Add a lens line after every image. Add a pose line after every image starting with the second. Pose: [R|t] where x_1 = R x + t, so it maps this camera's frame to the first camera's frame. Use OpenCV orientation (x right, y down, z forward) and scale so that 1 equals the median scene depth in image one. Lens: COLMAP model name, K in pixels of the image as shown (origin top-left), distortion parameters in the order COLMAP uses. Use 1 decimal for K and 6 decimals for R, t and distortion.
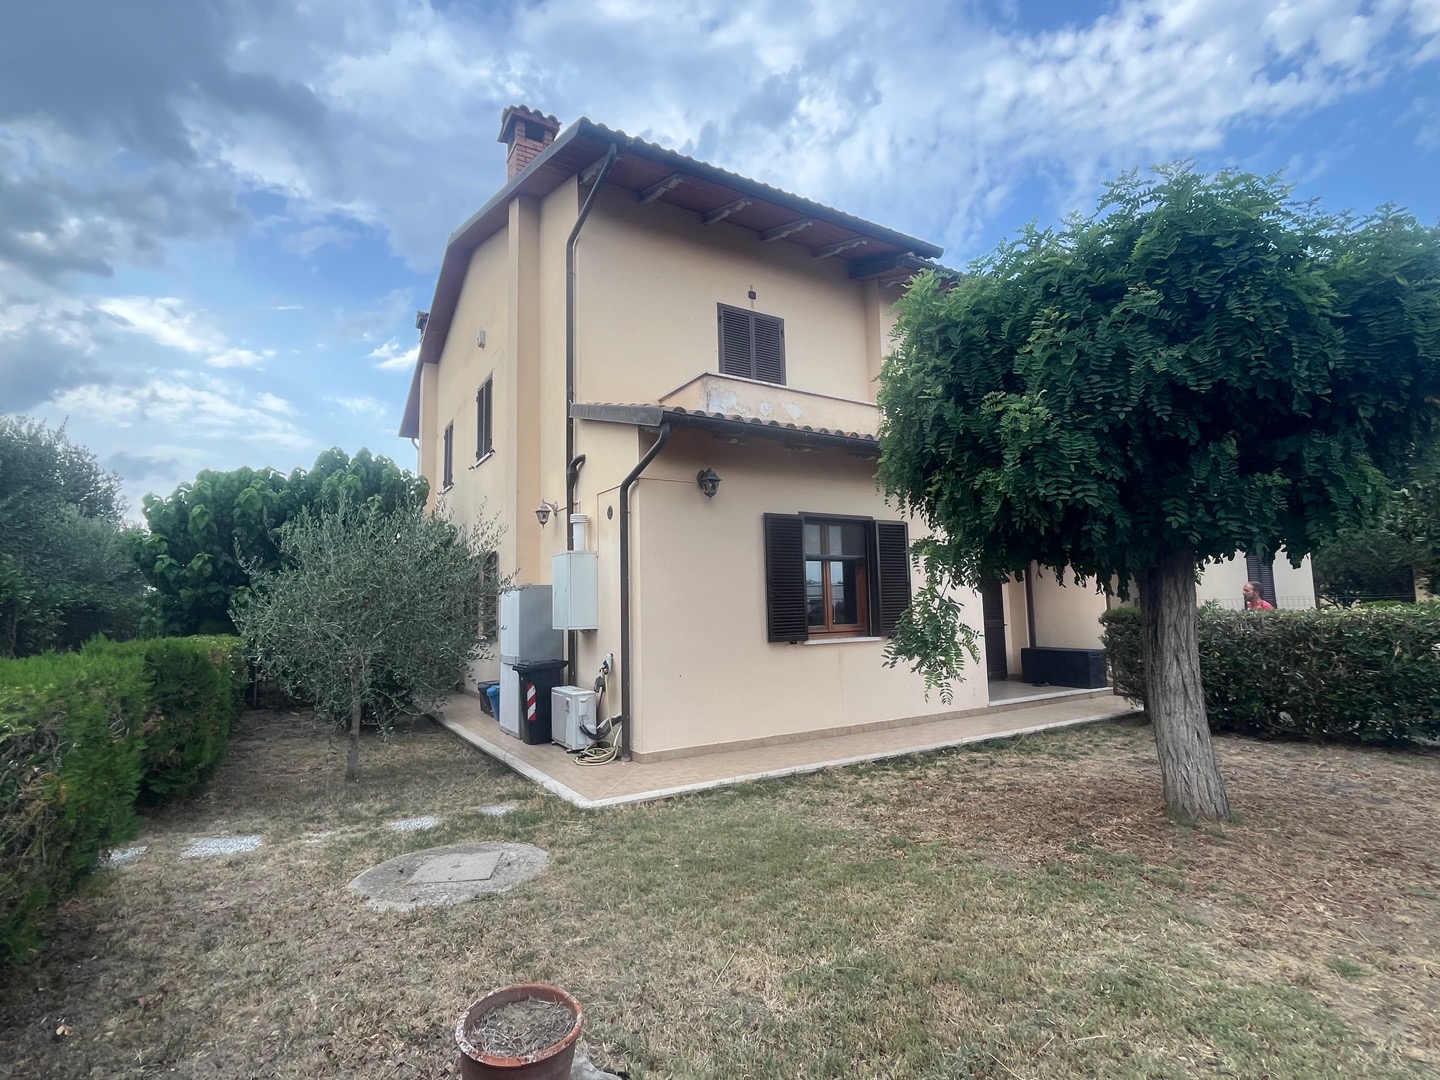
lens RADIAL K [[697.5, 0, 718.9], [0, 697.5, 542.2], [0, 0, 1]] dist [-0.005325, 0.000884]
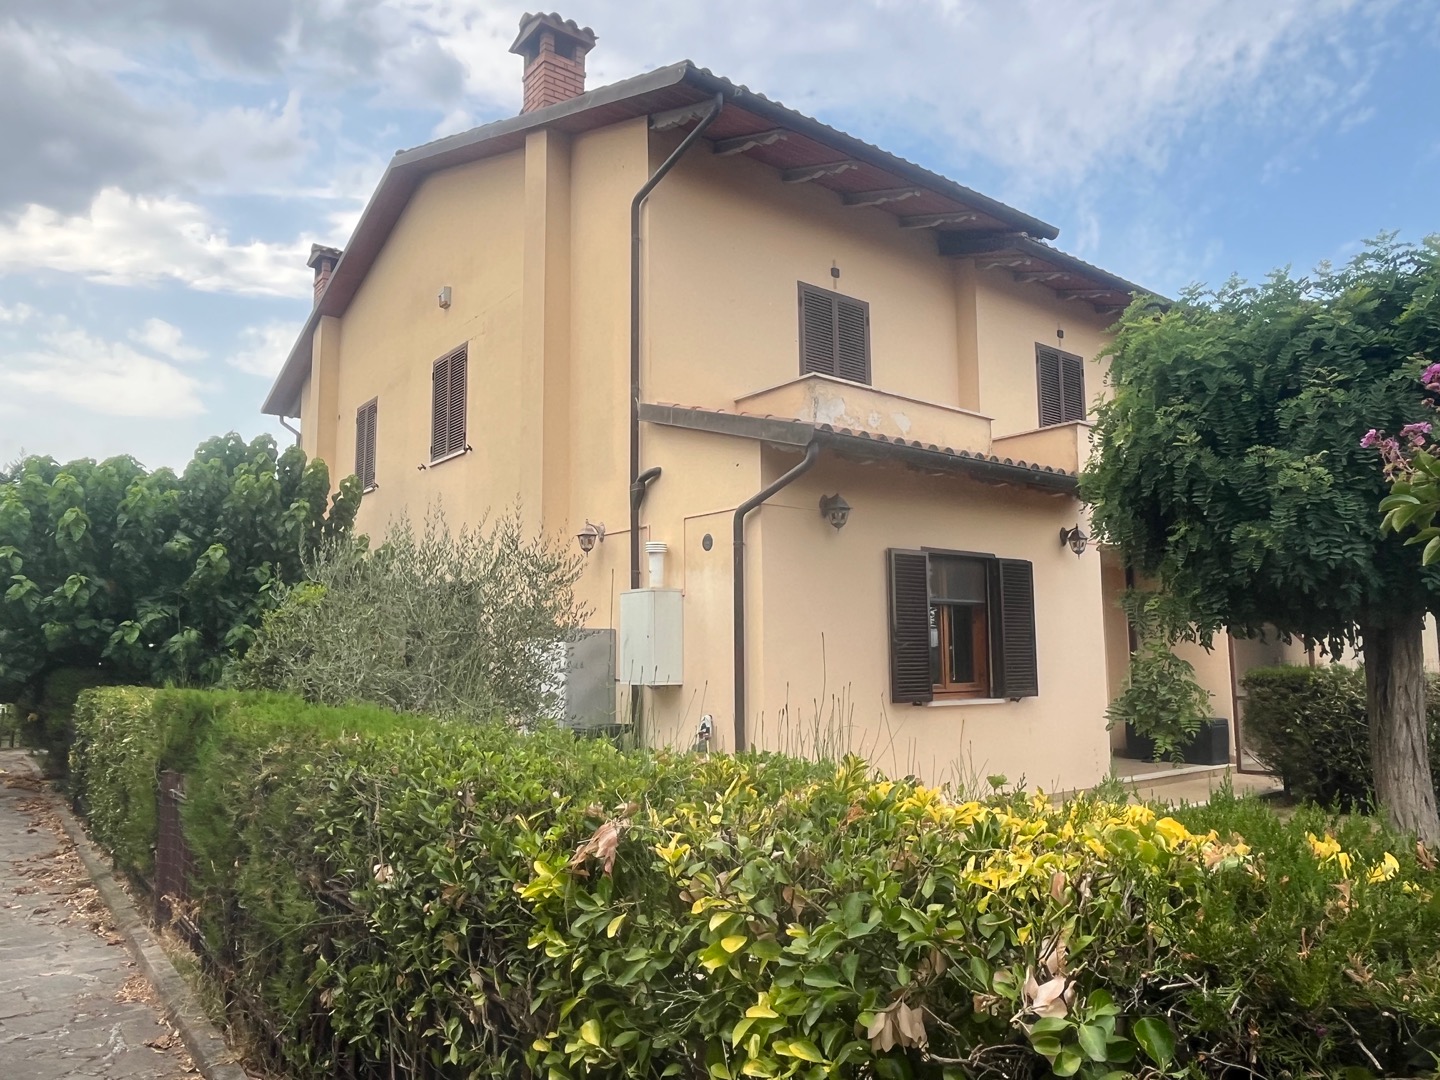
lens RADIAL K [[995.6, 0, 716.1], [0, 995.6, 550.6], [0, 0, 1]] dist [0.004645, -0.016319]
pose [[0.992913, 0.028355, 0.115413, -0.265108], [-0.026448, 0.999488, -0.018023, -0.011302], [-0.115865, 0.014843, 0.993154, -0.152265]]
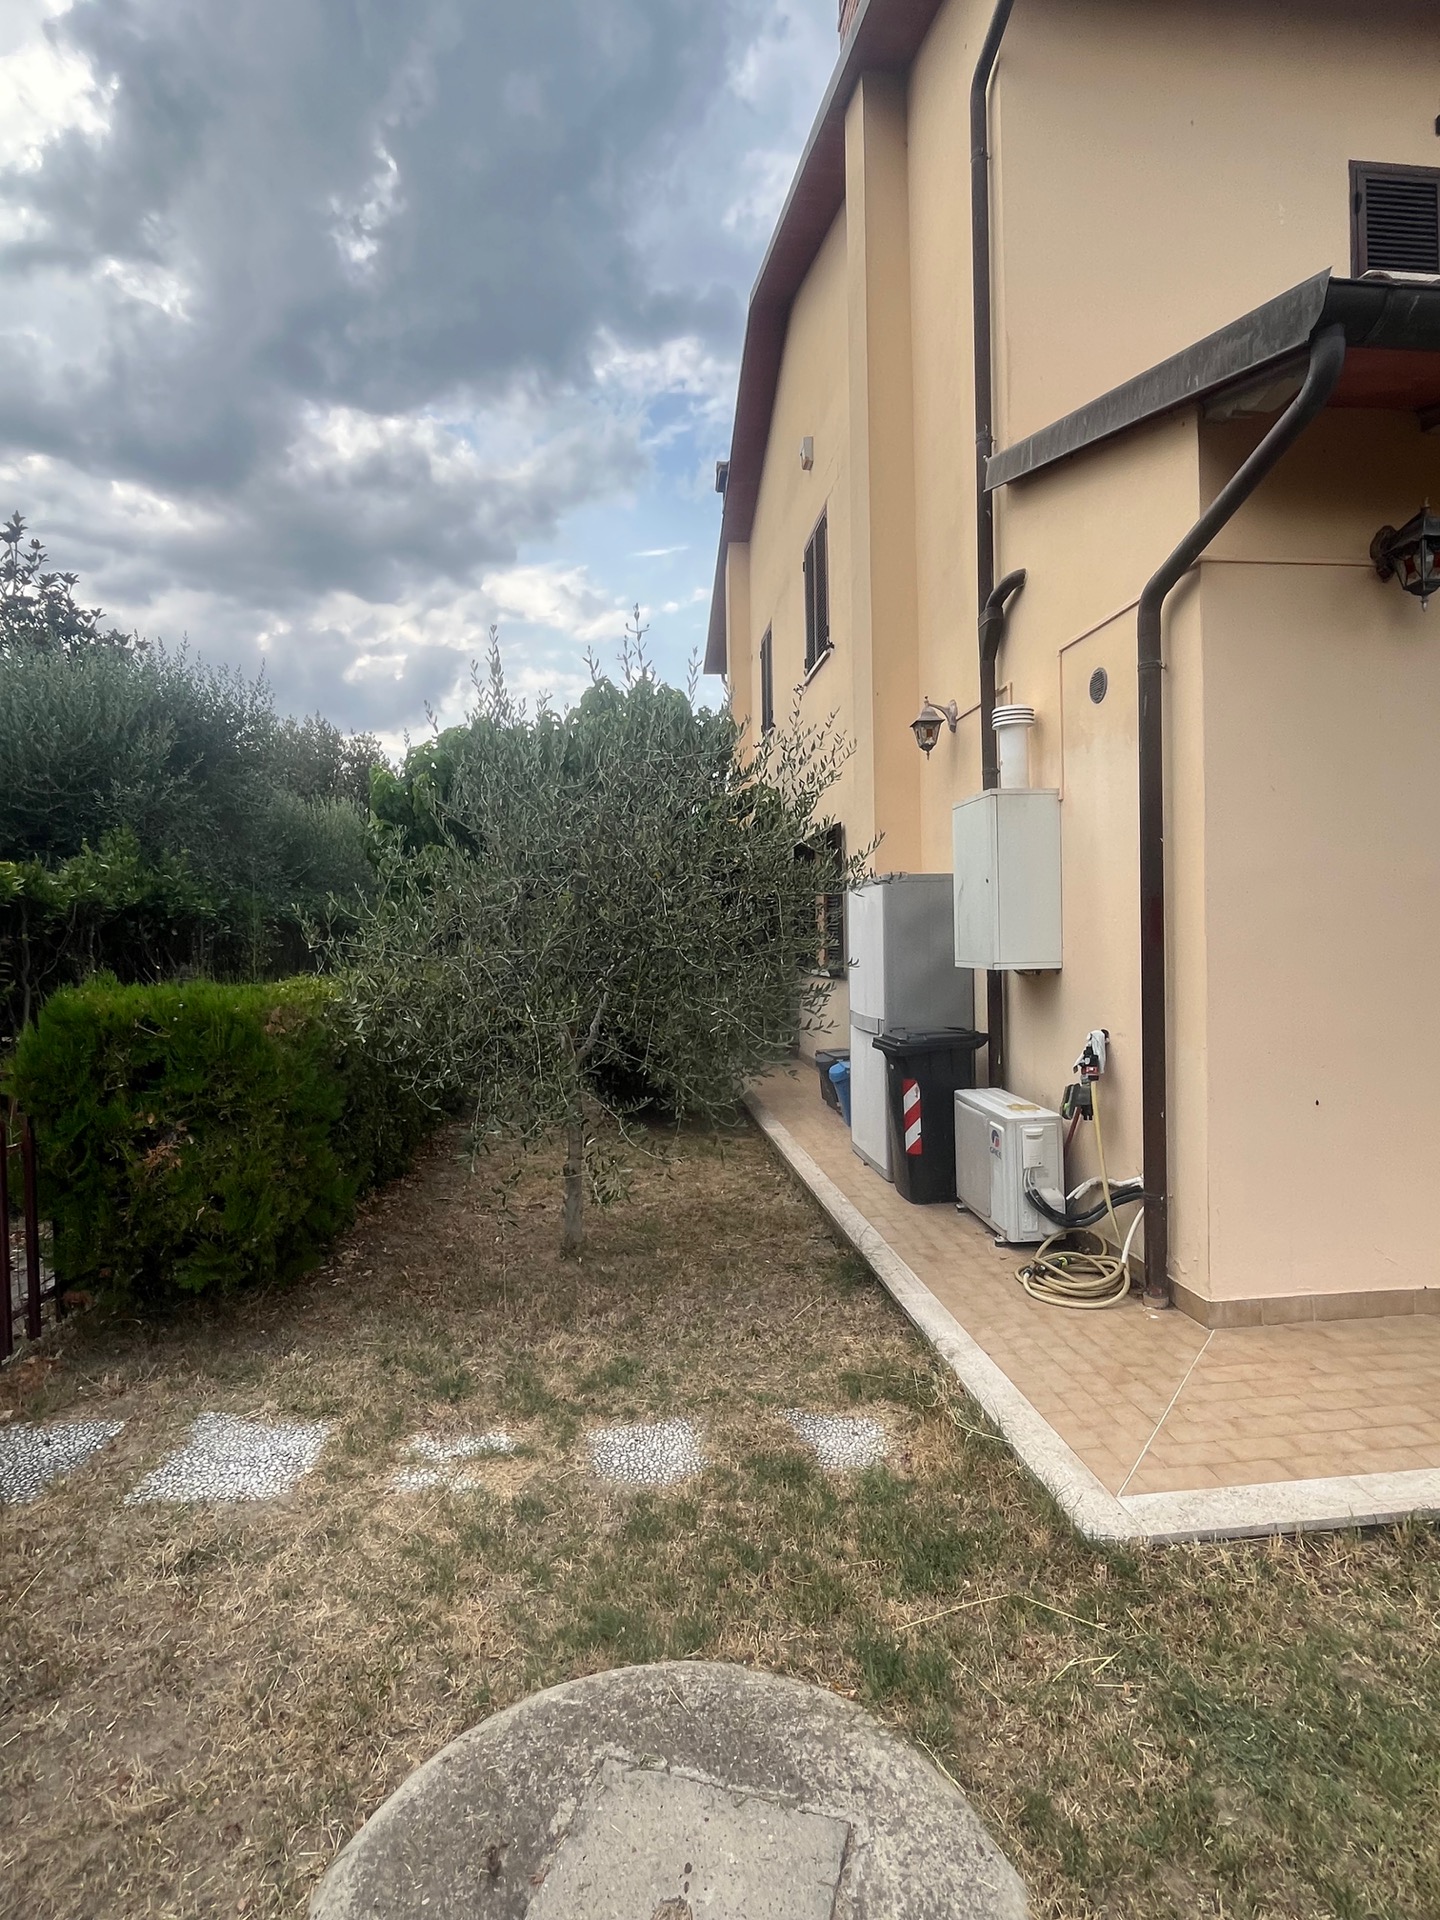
lens RADIAL K [[930.0, 0, 727.5], [0, 930.0, 953.7], [0, 0, 1]] dist [-0.005325, 0.000884]
pose [[0.904506, 0.012141, -0.426288, -0.112380], [0.040703, 0.992574, 0.114633, 0.039328], [0.424514, -0.121037, 0.897295, 0.383101]]
